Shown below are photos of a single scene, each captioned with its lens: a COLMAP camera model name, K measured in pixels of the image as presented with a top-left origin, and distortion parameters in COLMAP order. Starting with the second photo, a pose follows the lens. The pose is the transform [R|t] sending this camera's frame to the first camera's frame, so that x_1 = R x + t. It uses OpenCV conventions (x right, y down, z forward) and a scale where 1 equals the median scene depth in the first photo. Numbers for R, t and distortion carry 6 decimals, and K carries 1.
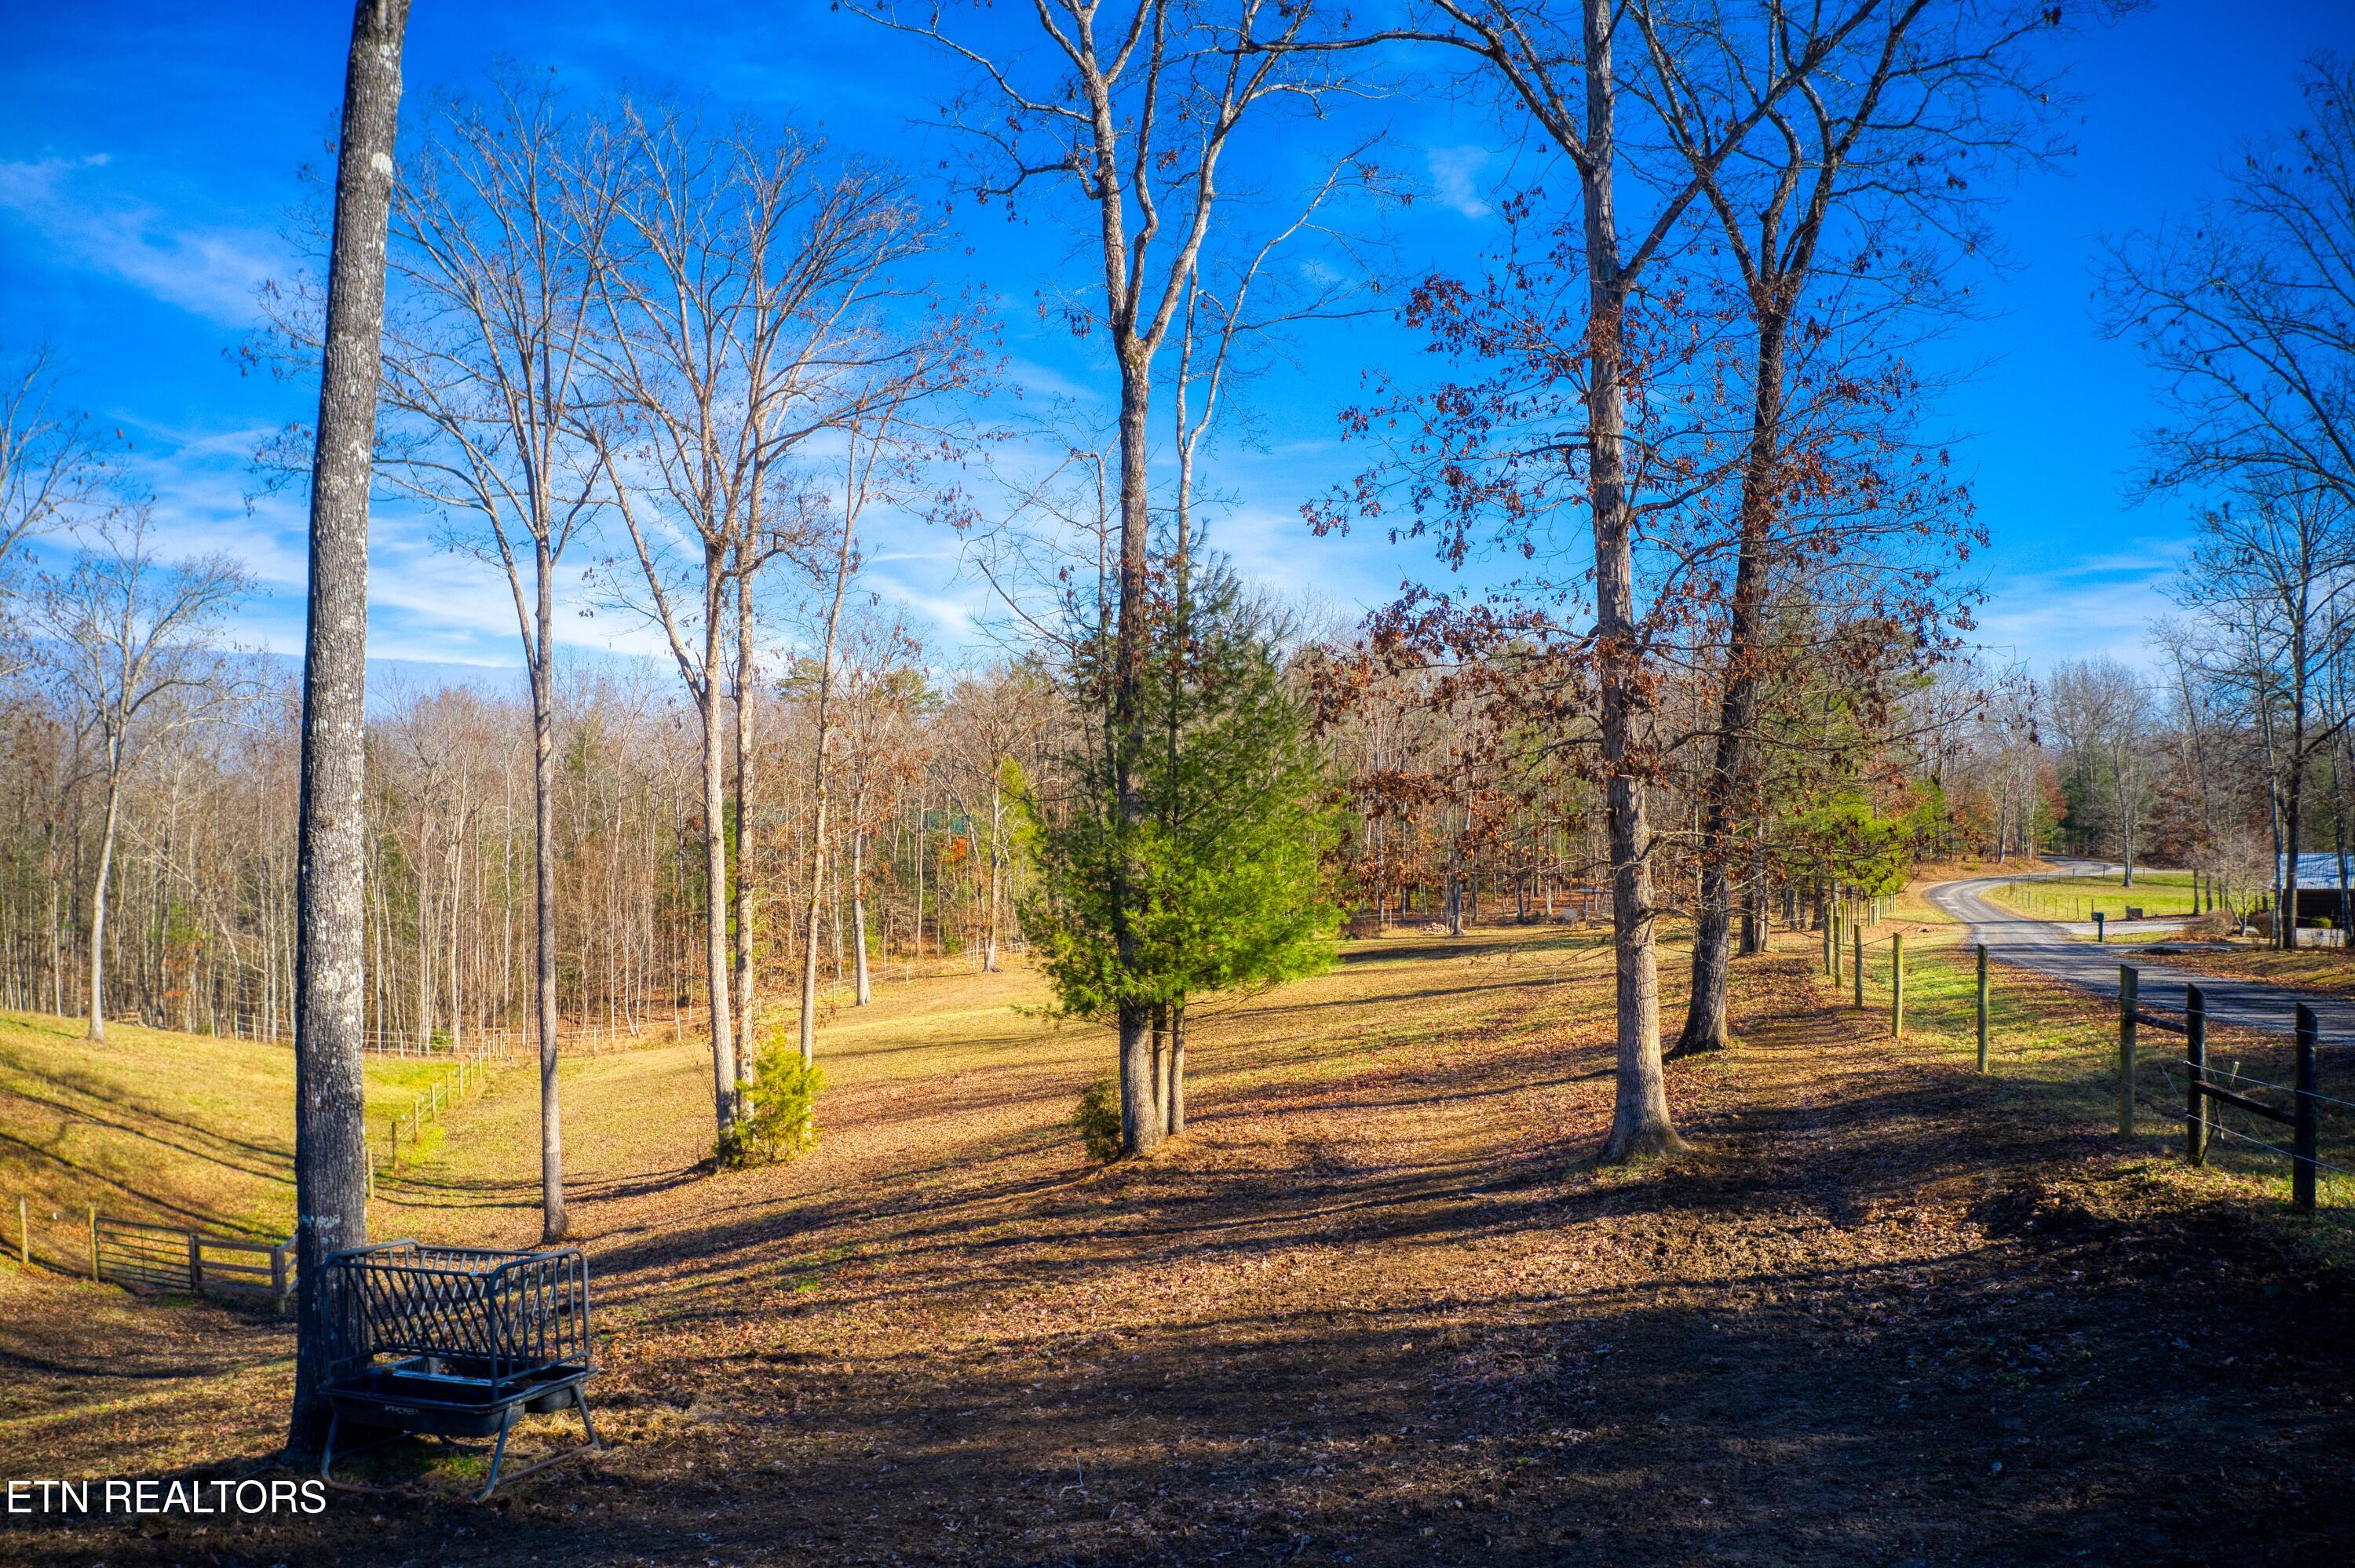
lens RADIAL K [[1864.7, 0, 1191.8], [0, 1864.7, 754.4], [0, 0, 1]] dist [-0.190567, 0.021415]
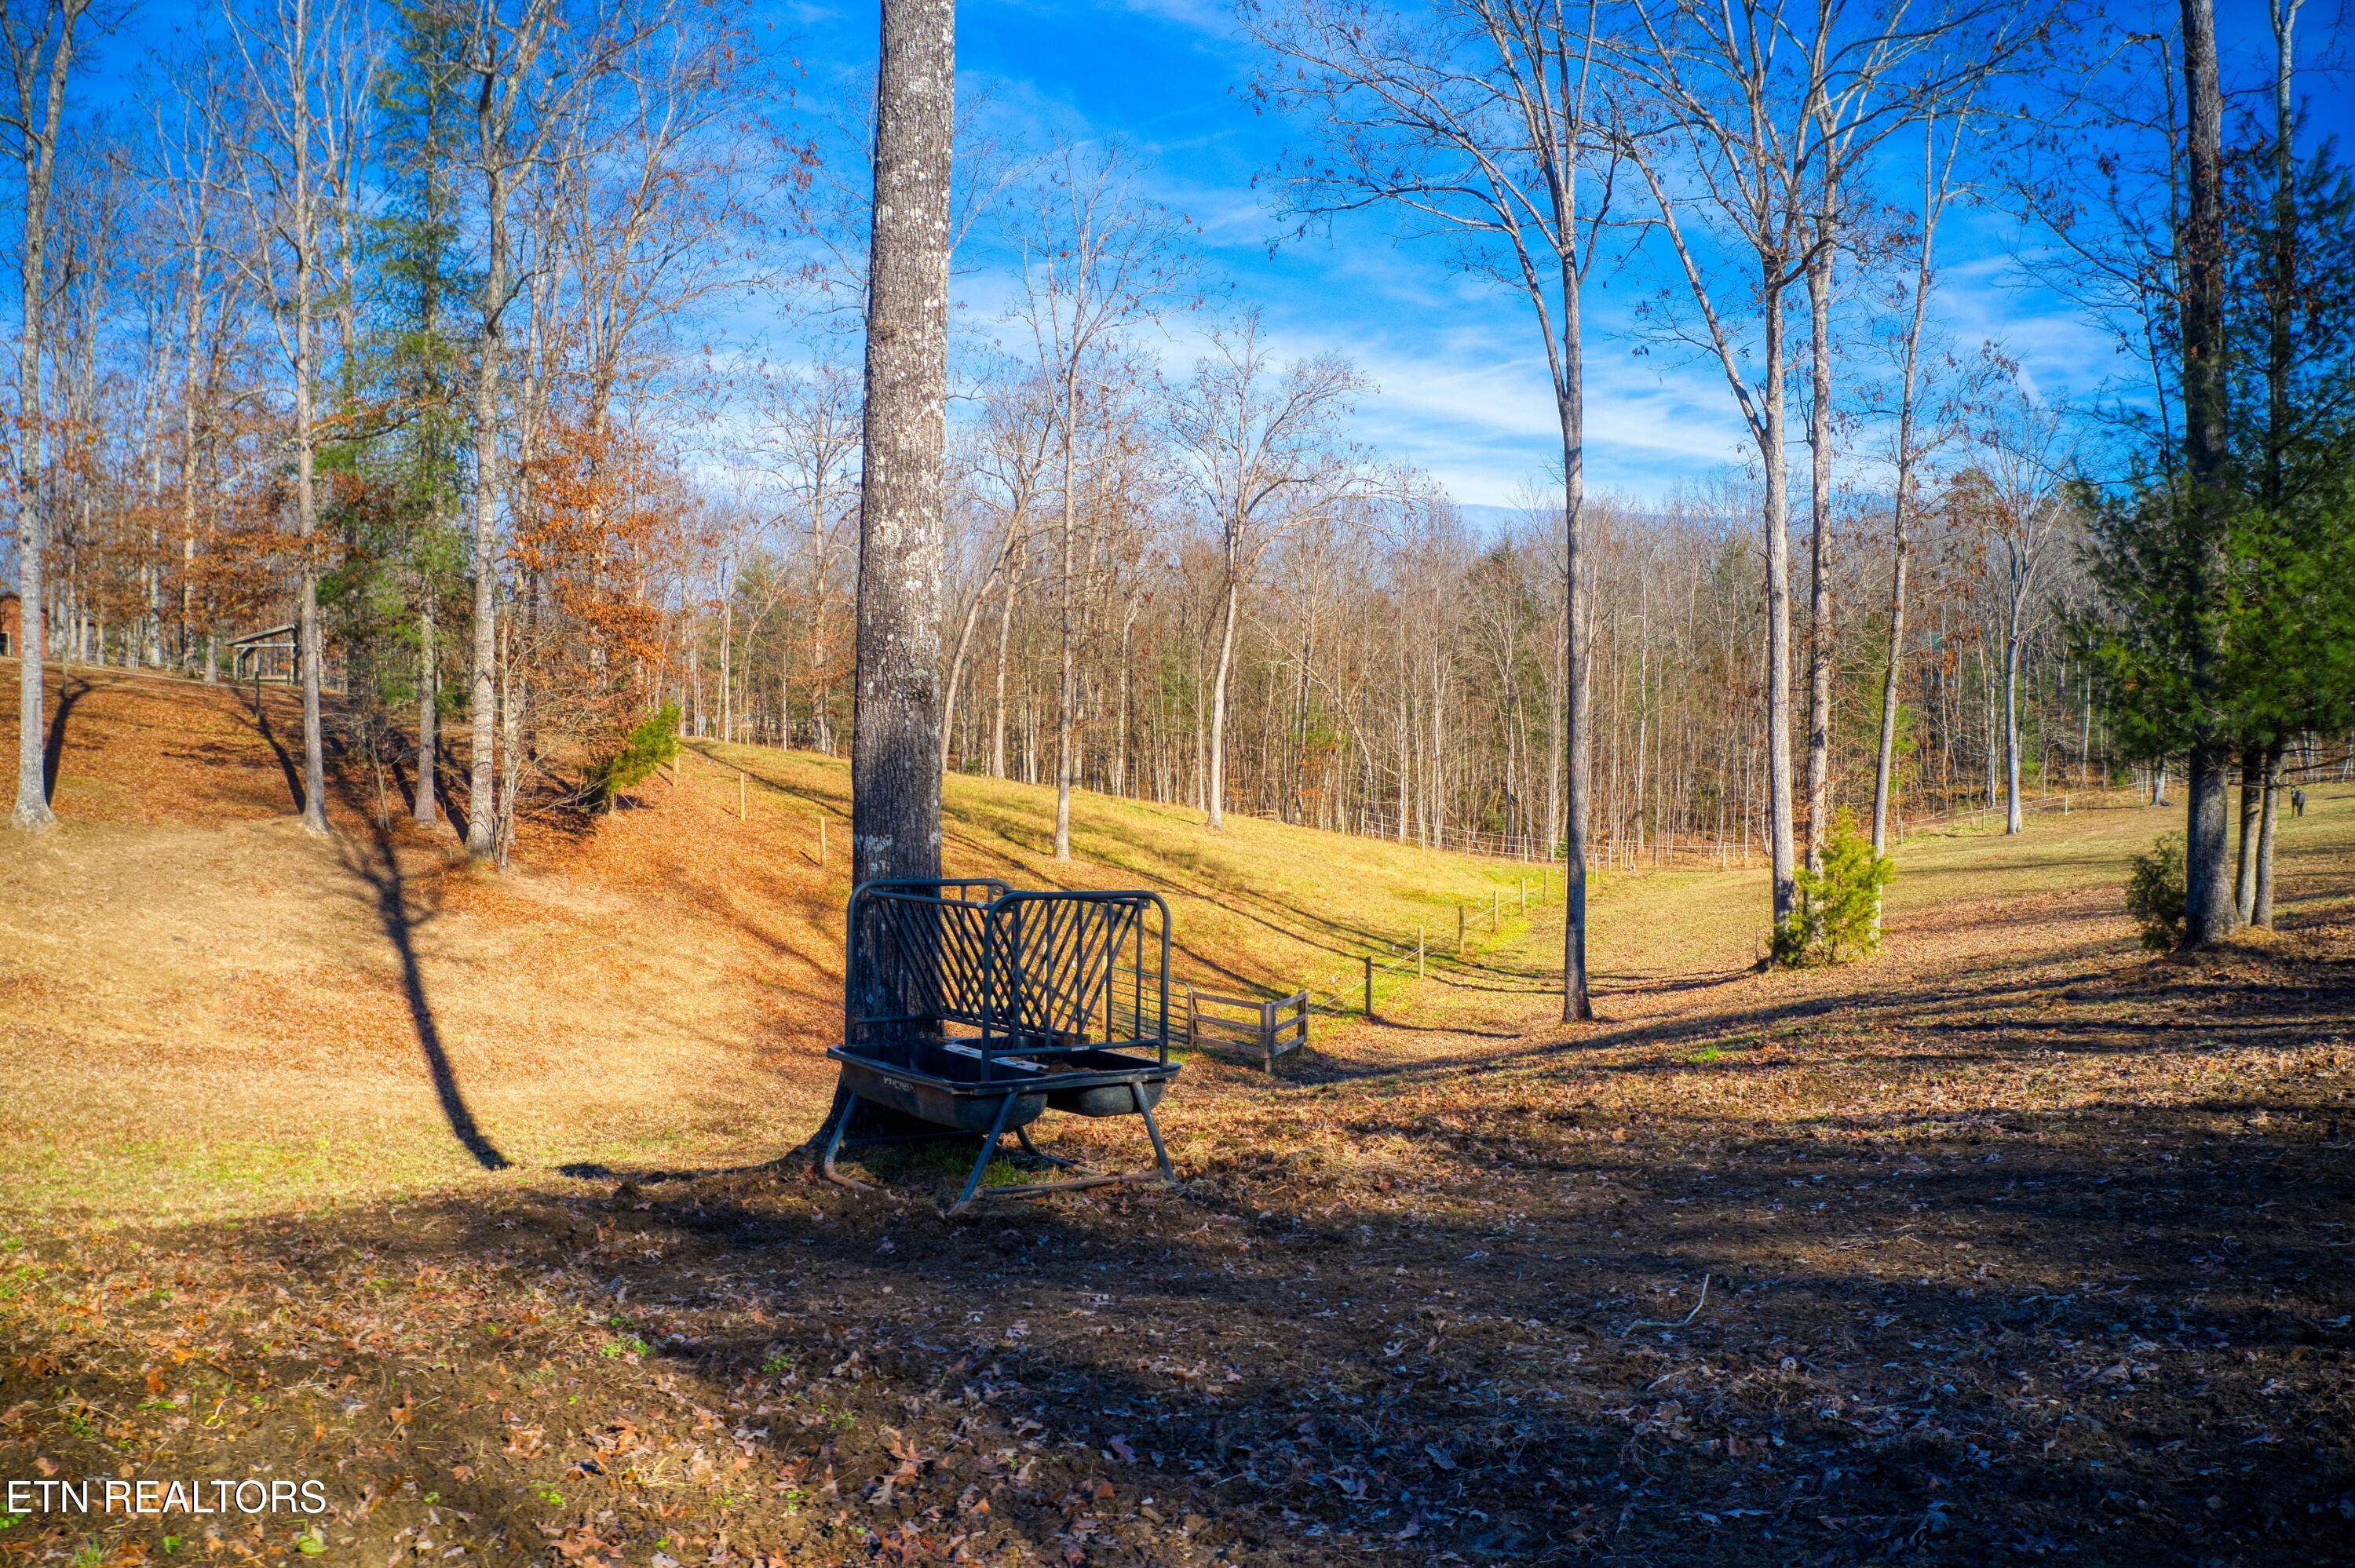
lens RADIAL K [[1864.5, 0, 1187.2], [0, 1864.5, 779.0], [0, 0, 1]] dist [-0.202308, 0.036108]
pose [[0.807360, 0.043346, -0.588465, 0.030789], [0.015566, 0.995386, 0.094677, 0.047435], [0.589854, -0.085598, 0.802960, 0.123488]]
